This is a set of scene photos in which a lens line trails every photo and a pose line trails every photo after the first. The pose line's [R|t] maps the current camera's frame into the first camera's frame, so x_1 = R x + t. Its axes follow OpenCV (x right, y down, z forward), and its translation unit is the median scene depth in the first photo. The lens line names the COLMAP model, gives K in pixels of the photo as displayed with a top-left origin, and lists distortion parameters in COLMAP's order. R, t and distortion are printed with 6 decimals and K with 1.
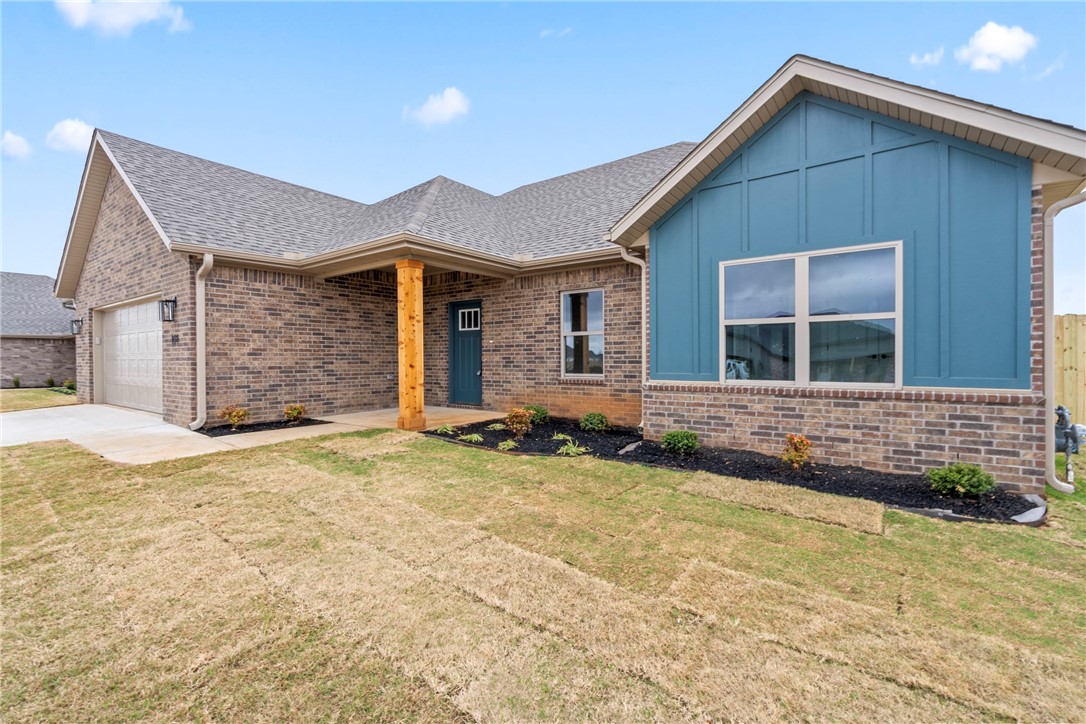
lens RADIAL K [[490.6, 0, 540.8], [0, 490.6, 364.4], [0, 0, 1]] dist [-0.004223, 0.000864]
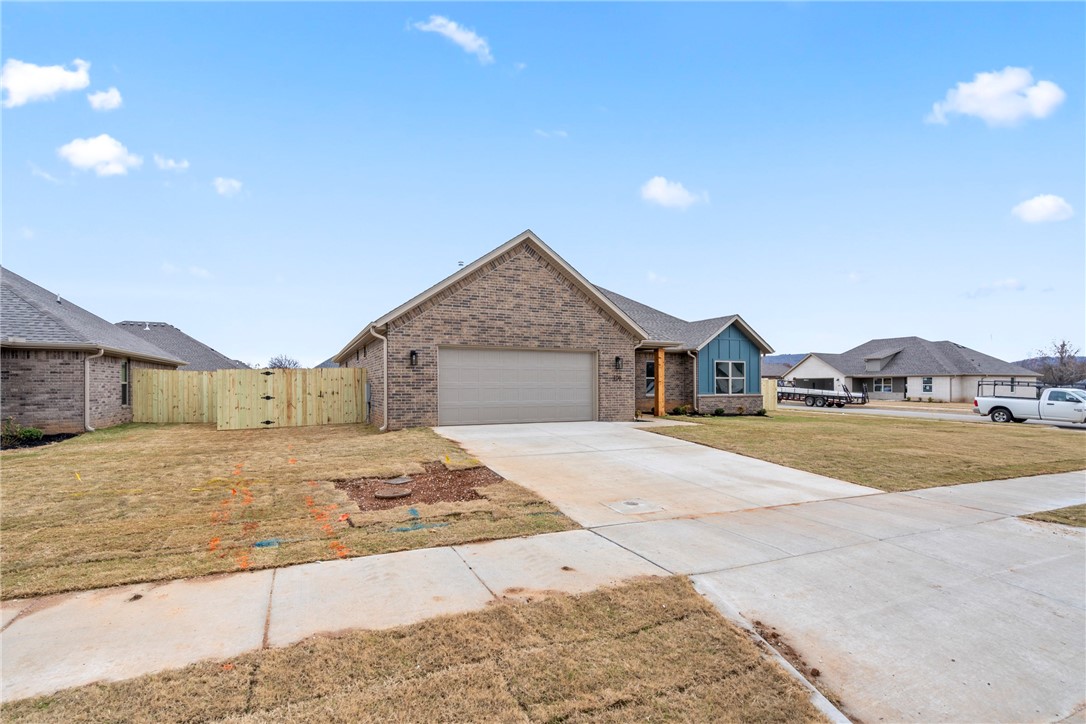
lens RADIAL K [[497.8, 0, 540.8], [0, 497.8, 384.7], [0, 0, 1]] dist [-0.002356, -0.000321]
pose [[0.465959, 0.006436, 0.884783, -2.782979], [0.010151, 0.999869, -0.012619, -0.002235], [-0.884748, 0.014862, 0.465833, 0.361206]]
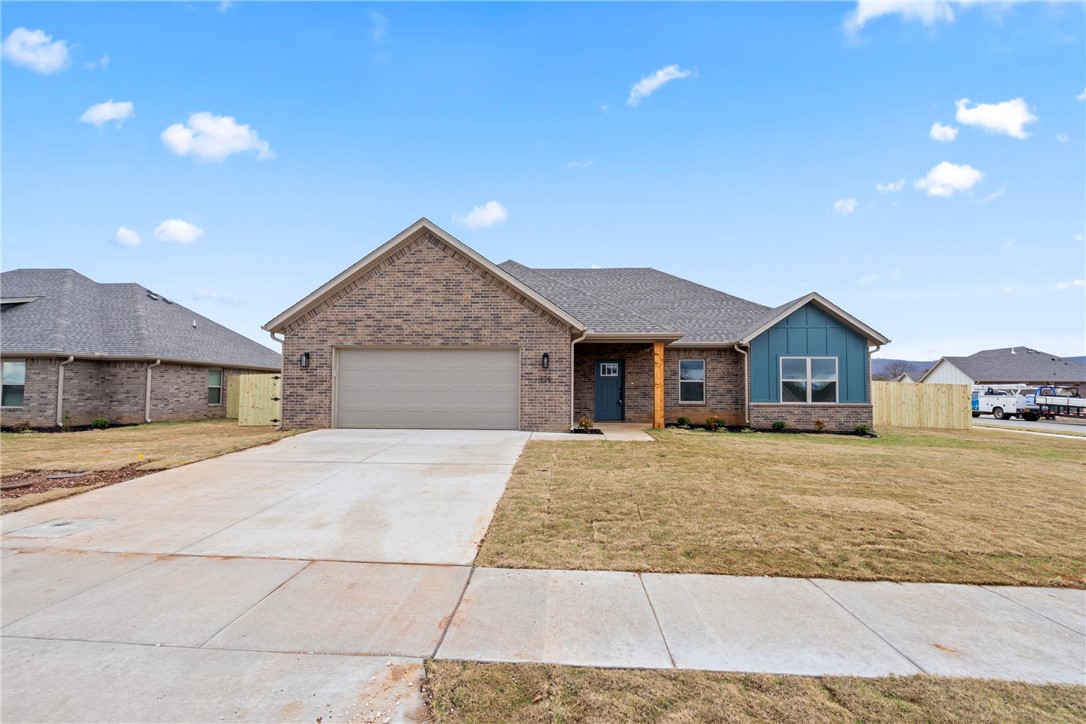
lens RADIAL K [[494.4, 0, 545.9], [0, 494.4, 373.1], [0, 0, 1]] dist [-0.001234, 0.000362]
pose [[0.818525, 0.033702, 0.573481, -1.768469], [-0.001379, 0.998390, -0.056704, 0.023009], [-0.574469, 0.045623, 0.817254, -0.353466]]
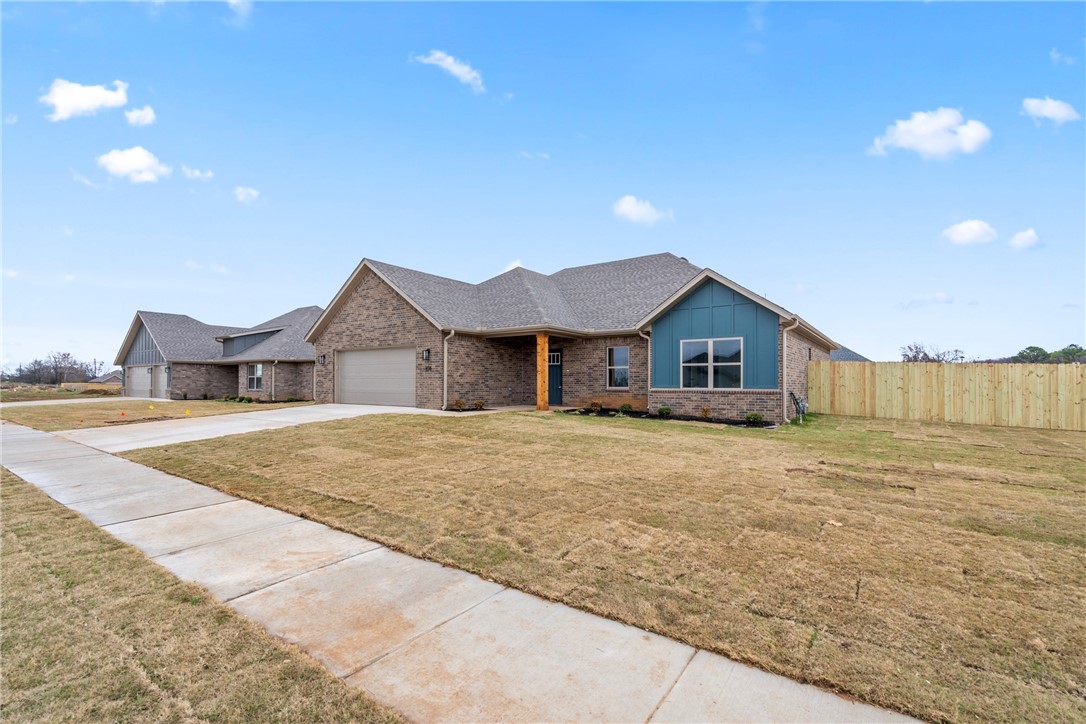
lens RADIAL K [[497.8, 0, 540.8], [0, 497.8, 384.7], [0, 0, 1]] dist [-0.002356, -0.000321]
pose [[0.999578, 0.008606, 0.027740, -0.335923], [-0.008275, 0.999893, -0.012028, 0.042747], [-0.027841, 0.011793, 0.999543, -1.225333]]
